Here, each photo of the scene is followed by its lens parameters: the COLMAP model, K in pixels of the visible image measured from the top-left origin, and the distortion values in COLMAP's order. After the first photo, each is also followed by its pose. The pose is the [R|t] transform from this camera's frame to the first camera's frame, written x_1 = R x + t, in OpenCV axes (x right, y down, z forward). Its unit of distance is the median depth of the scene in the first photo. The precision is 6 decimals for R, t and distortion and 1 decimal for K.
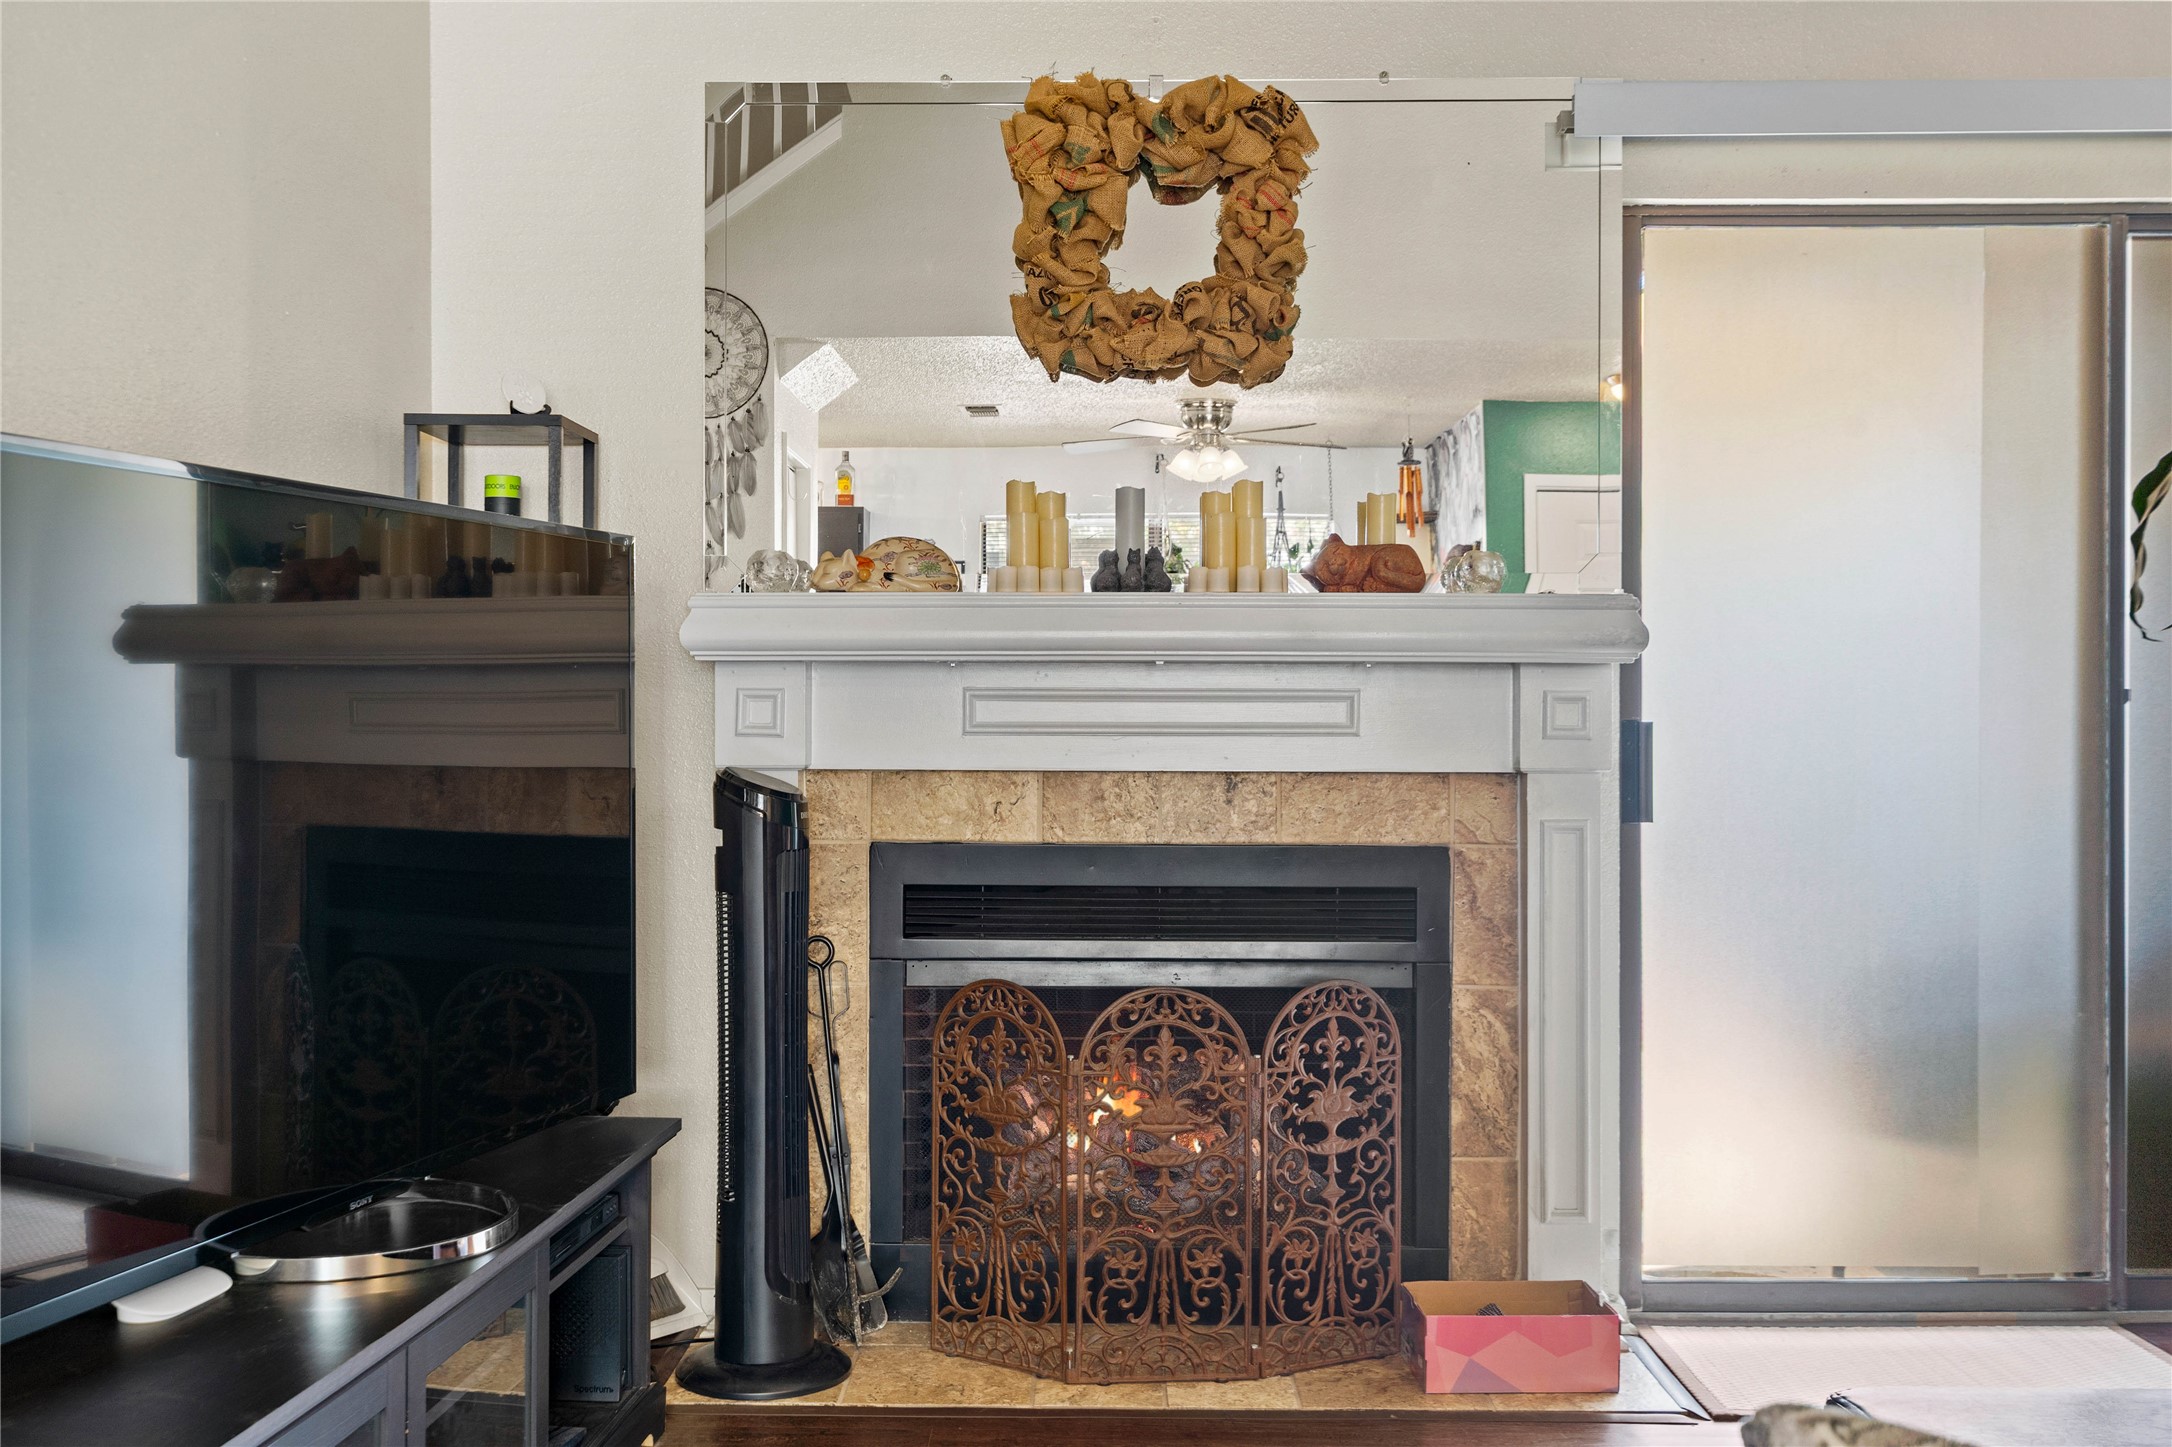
lens RADIAL K [[2141.5, 0, 1092.1], [0, 2141.5, 710.0], [0, 0, 1]] dist [-0.003020, 0.000000]
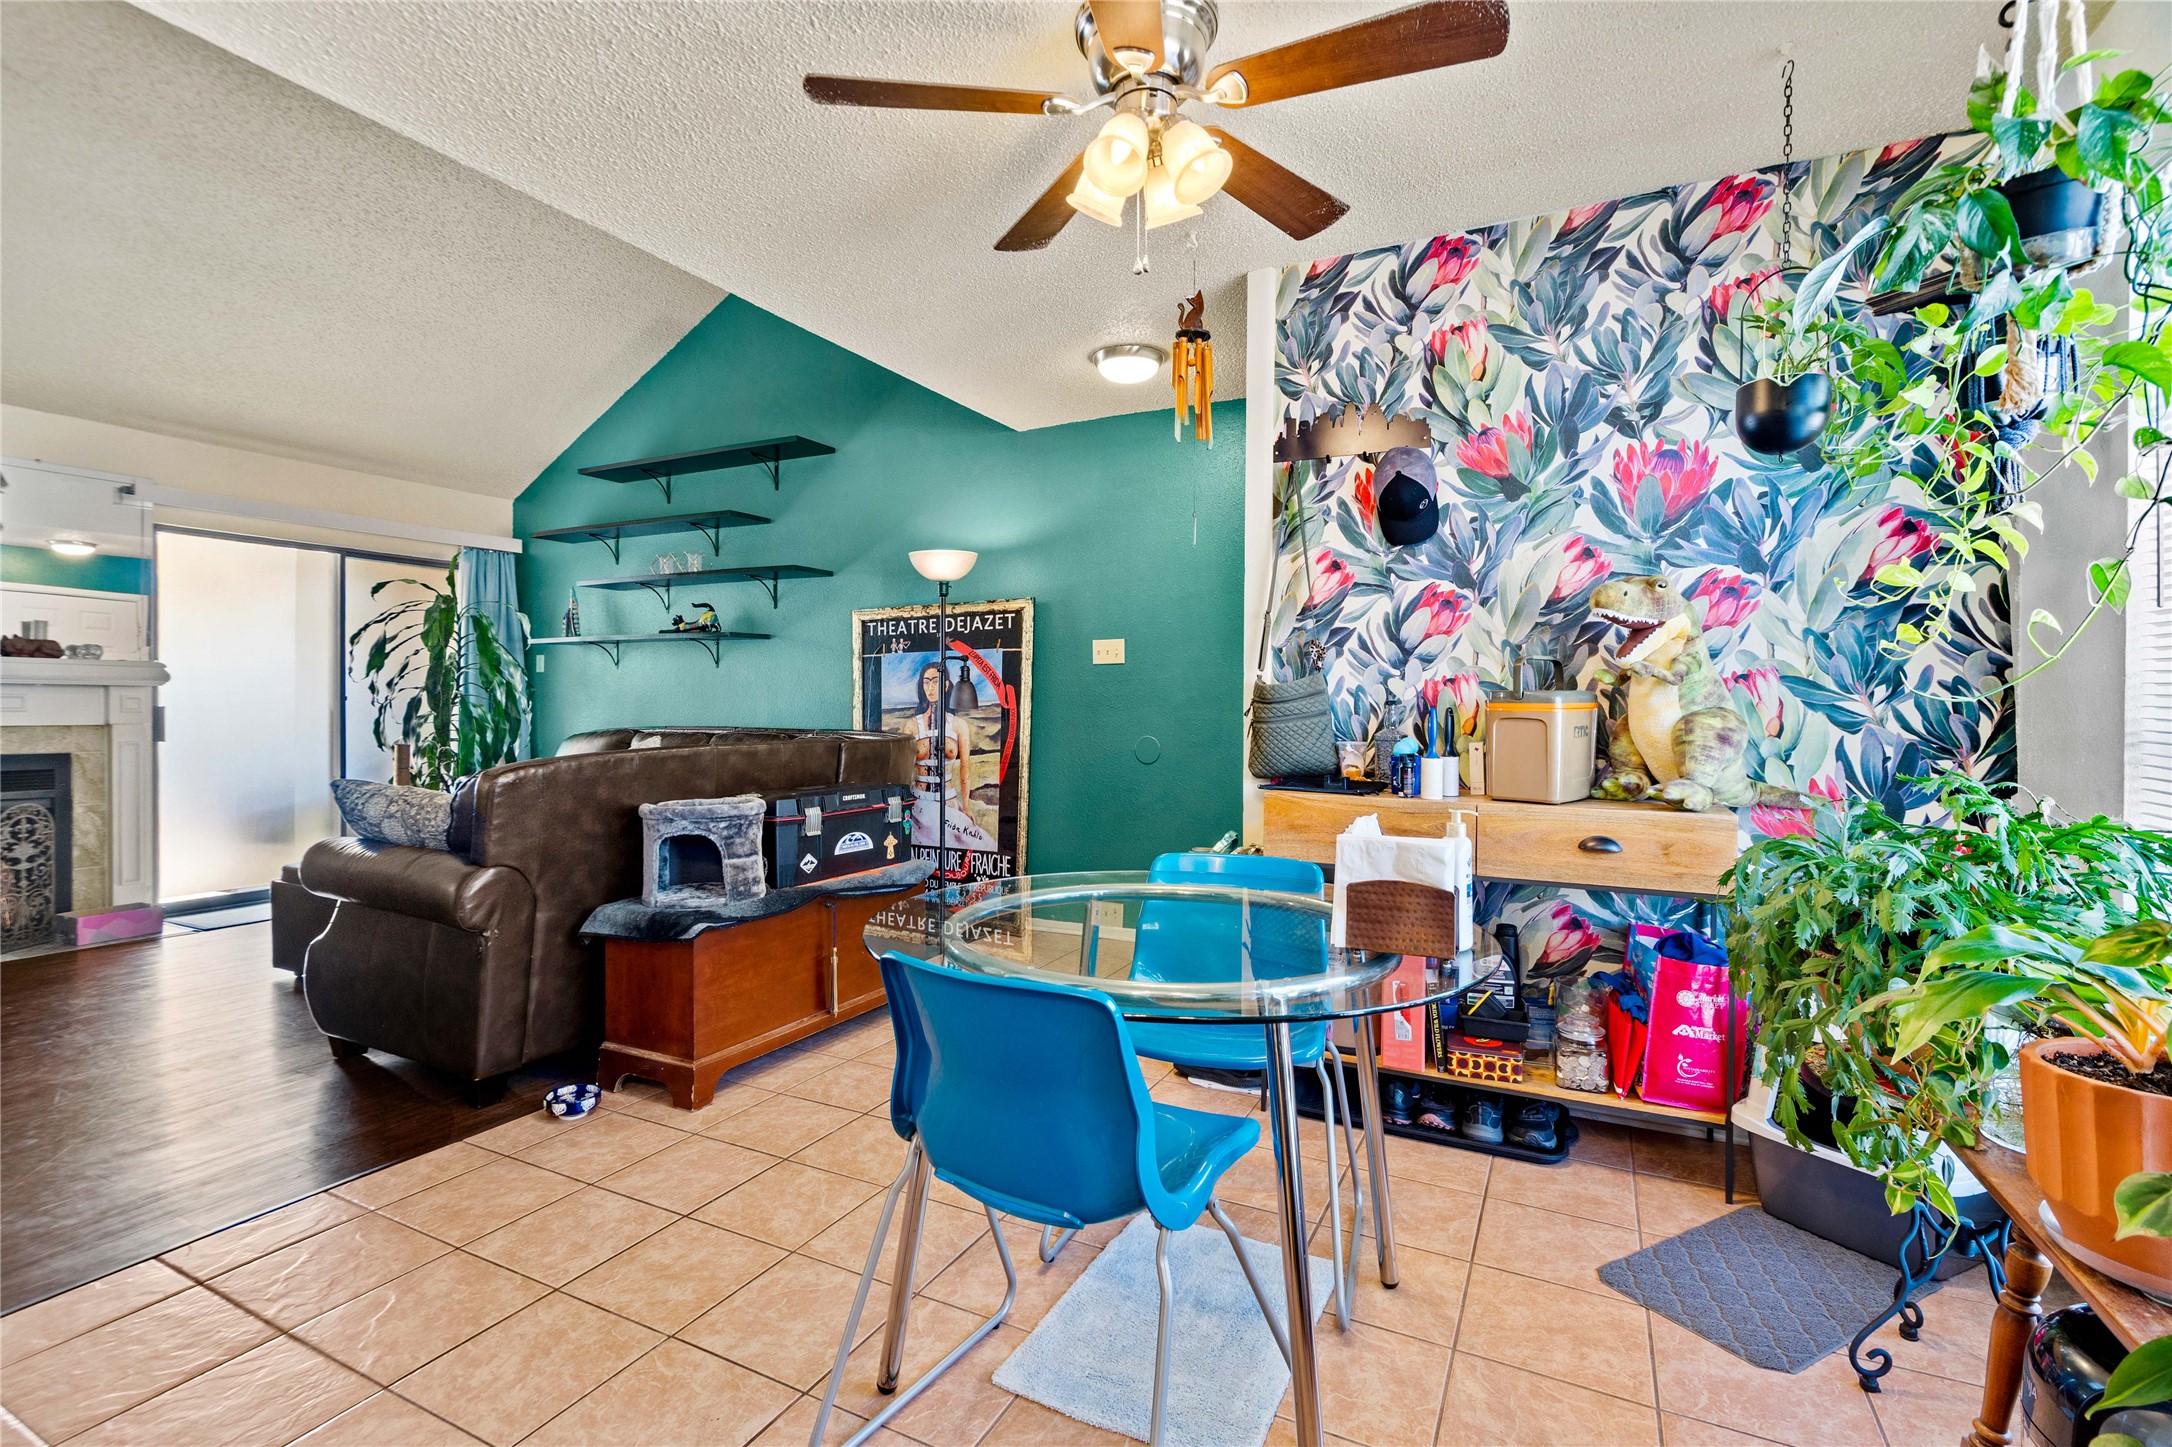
lens RADIAL K [[998.2, 0, 1065.9], [0, 998.2, 712.2], [0, 0, 1]] dist [-0.000719, -0.001512]
pose [[0.451538, -0.004568, 0.892240, -0.392694], [-0.003179, 0.999972, 0.006728, 0.000168], [-0.892246, -0.005875, 0.451511, -0.690086]]
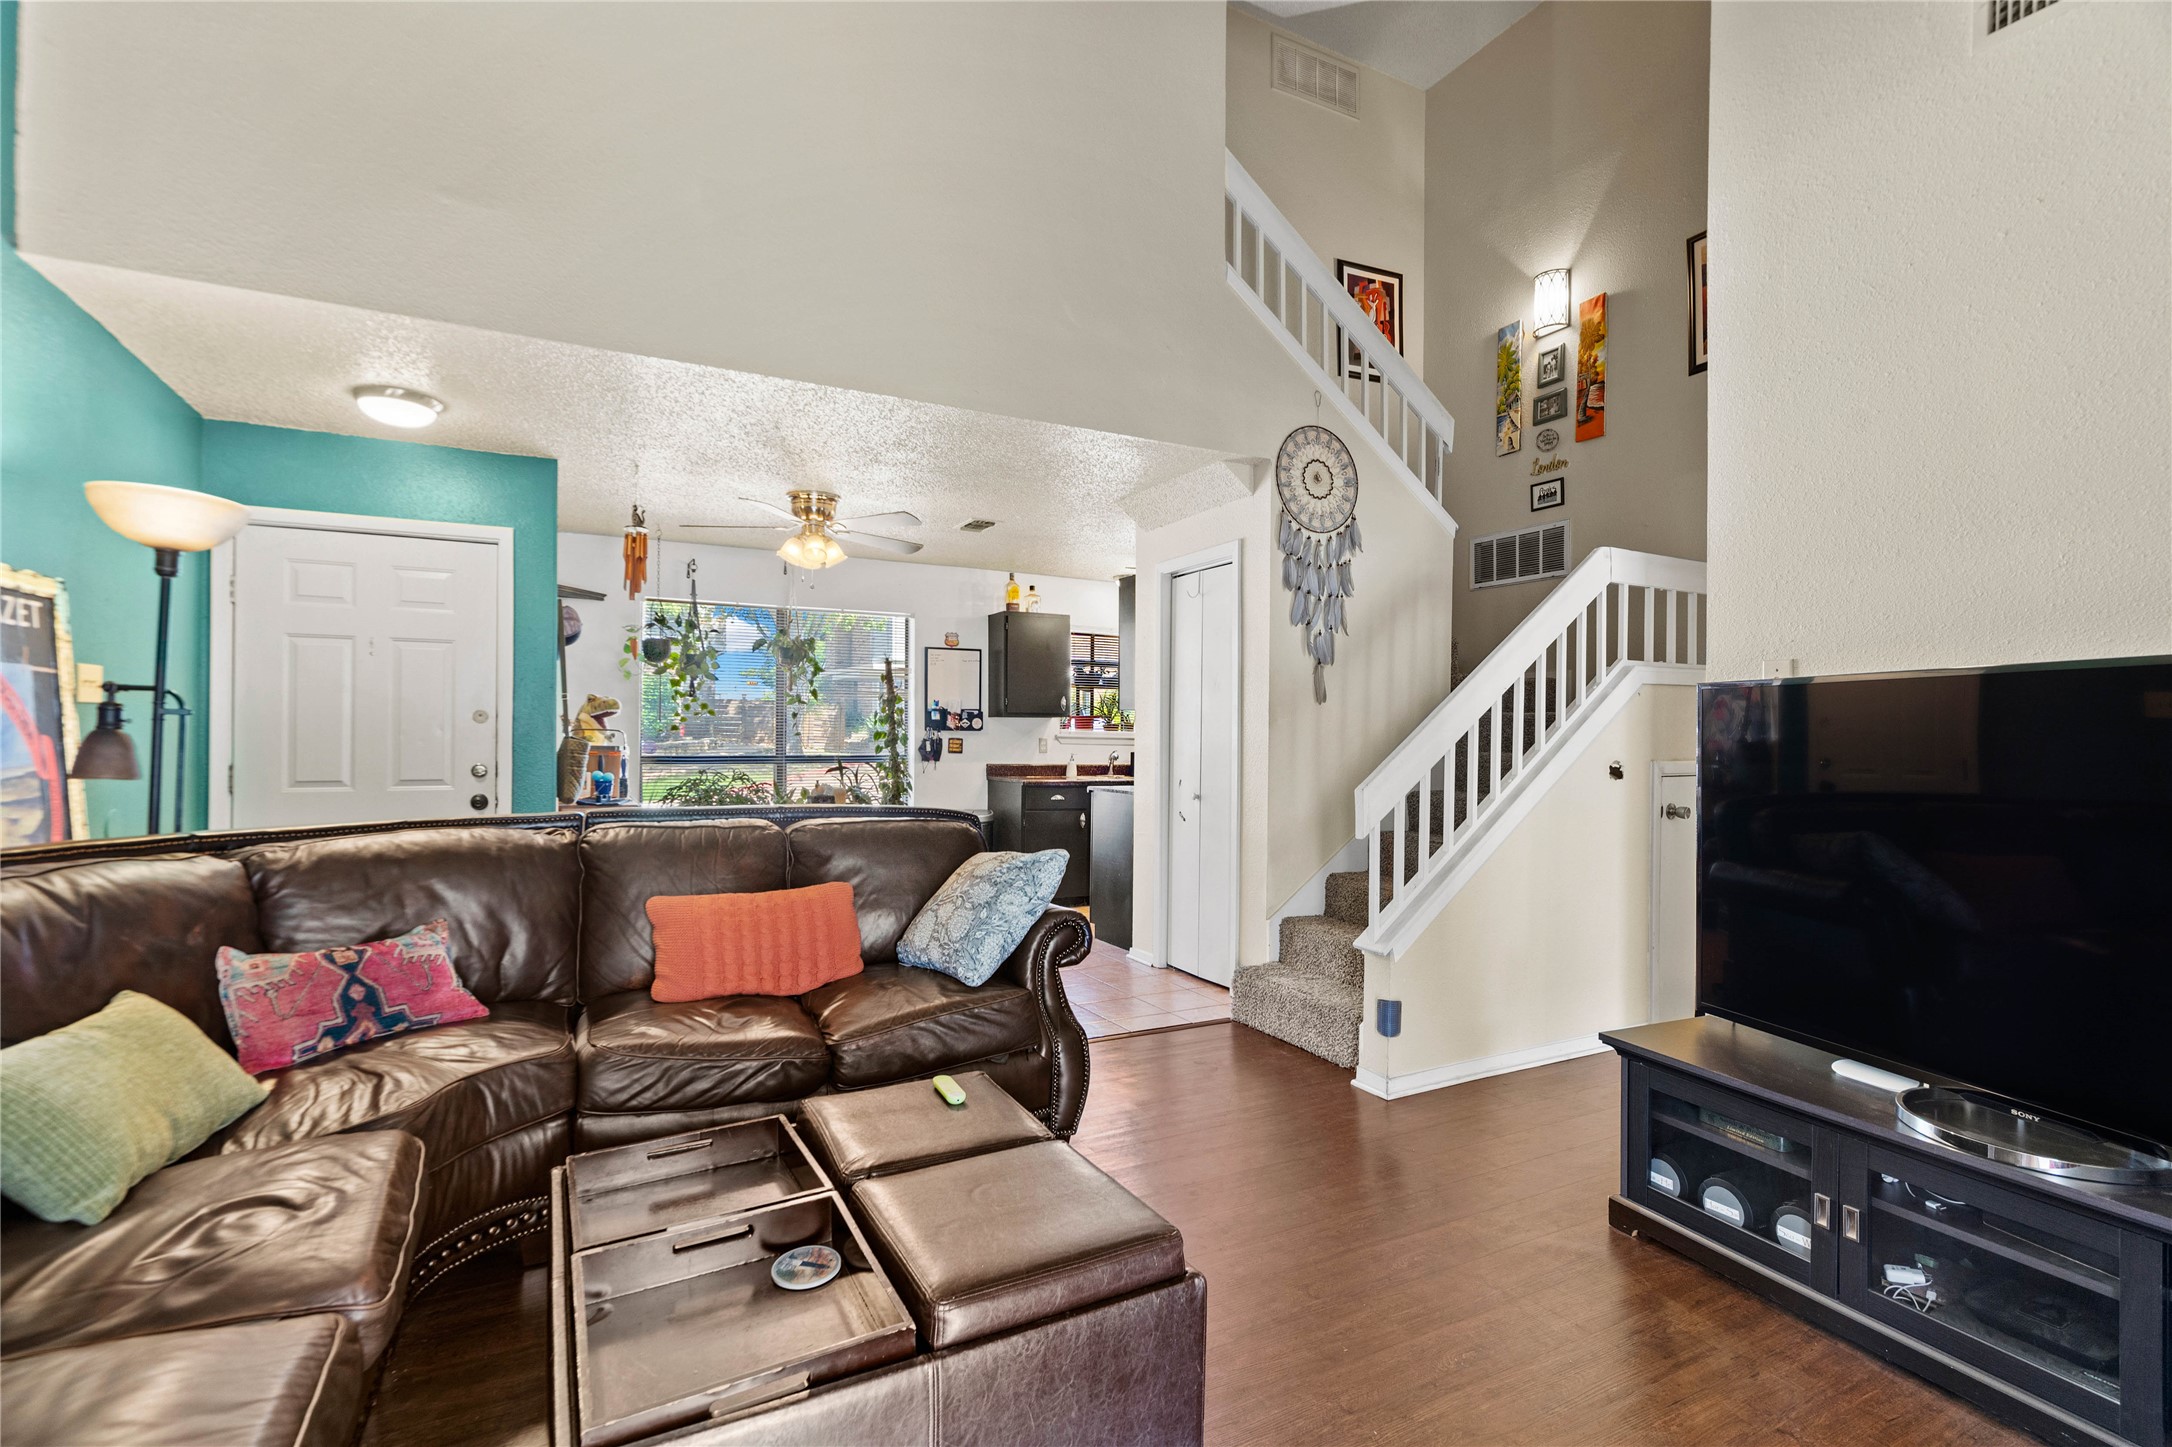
lens RADIAL K [[998.2, 0, 1087.7], [0, 998.2, 734.6], [0, 0, 1]] dist [-0.000719, -0.001512]
pose [[-0.875116, -0.004463, -0.483893, 0.444689], [-0.005800, 0.999982, 0.001268, -0.032778], [0.483879, 0.003916, -0.875126, 0.937780]]
